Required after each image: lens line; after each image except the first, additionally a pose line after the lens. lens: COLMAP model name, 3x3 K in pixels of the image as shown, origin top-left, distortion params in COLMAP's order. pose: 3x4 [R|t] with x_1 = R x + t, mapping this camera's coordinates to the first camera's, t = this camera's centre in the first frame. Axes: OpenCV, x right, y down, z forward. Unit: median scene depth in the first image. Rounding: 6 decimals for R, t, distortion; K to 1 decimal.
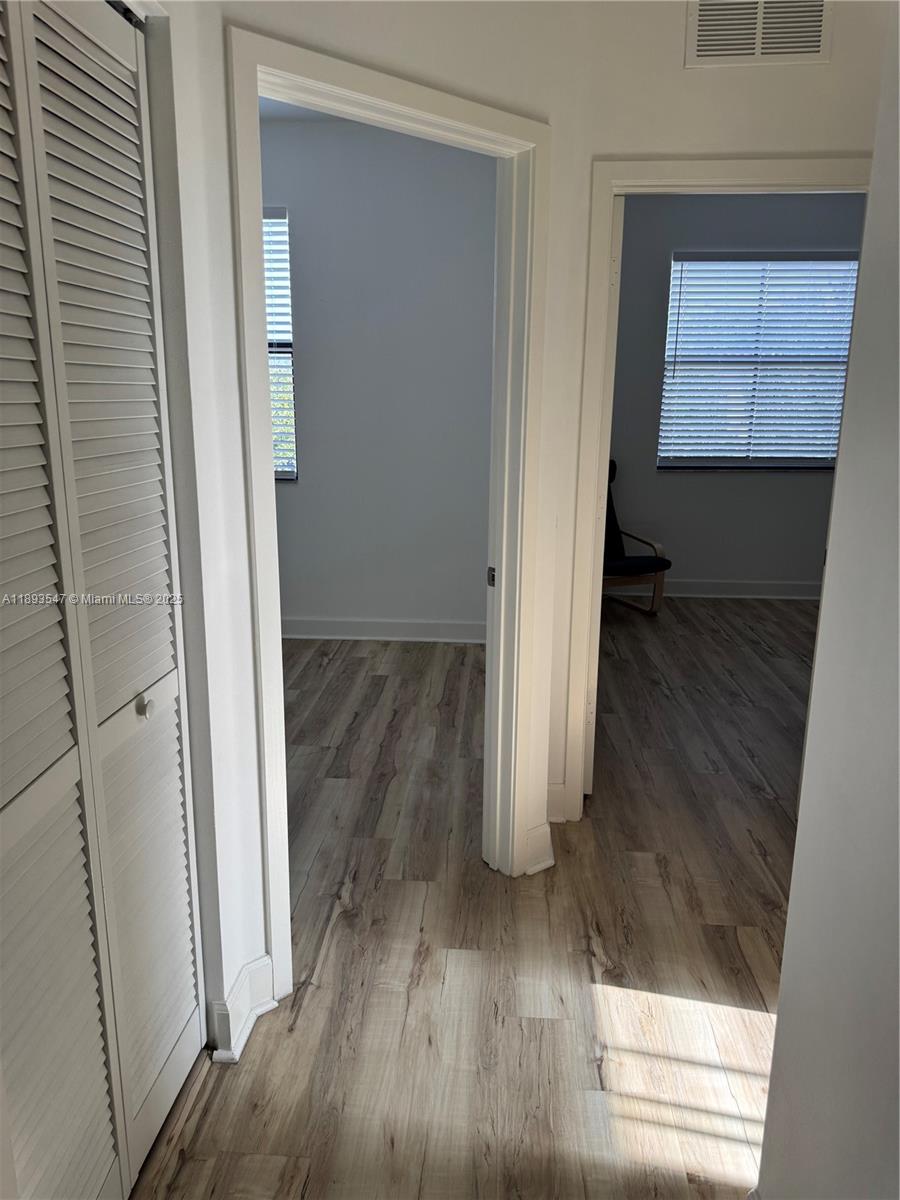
lens RADIAL K [[850.3, 0, 446.0], [0, 850.3, 599.1], [0, 0, 1]] dist [0.053072, -0.009191]
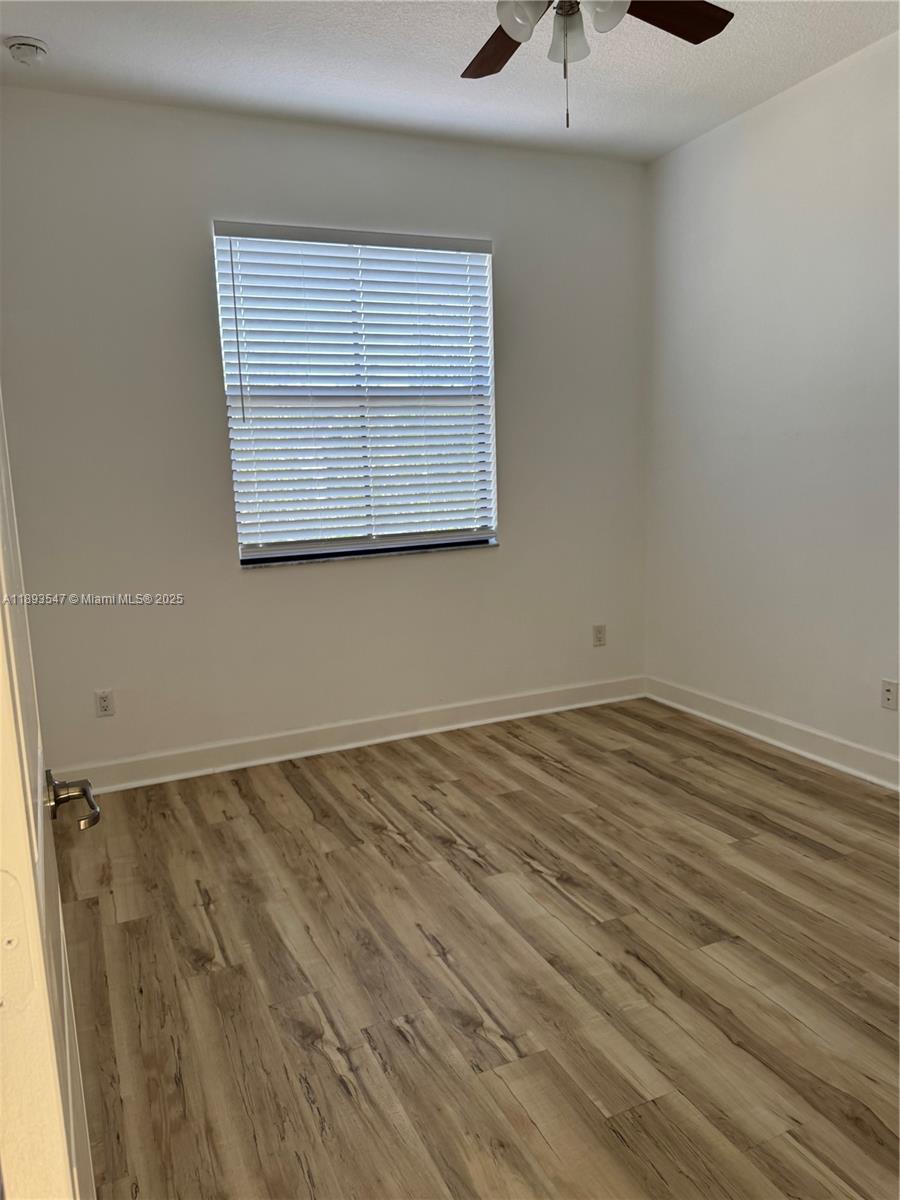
lens RADIAL K [[850.3, 0, 446.0], [0, 850.3, 607.0], [0, 0, 1]] dist [0.053072, -0.009191]
pose [[0.880584, -0.120110, 0.458416, 0.105518], [0.154539, 0.987248, -0.038187, -0.088549], [-0.447984, 0.104470, 0.887917, 0.449927]]
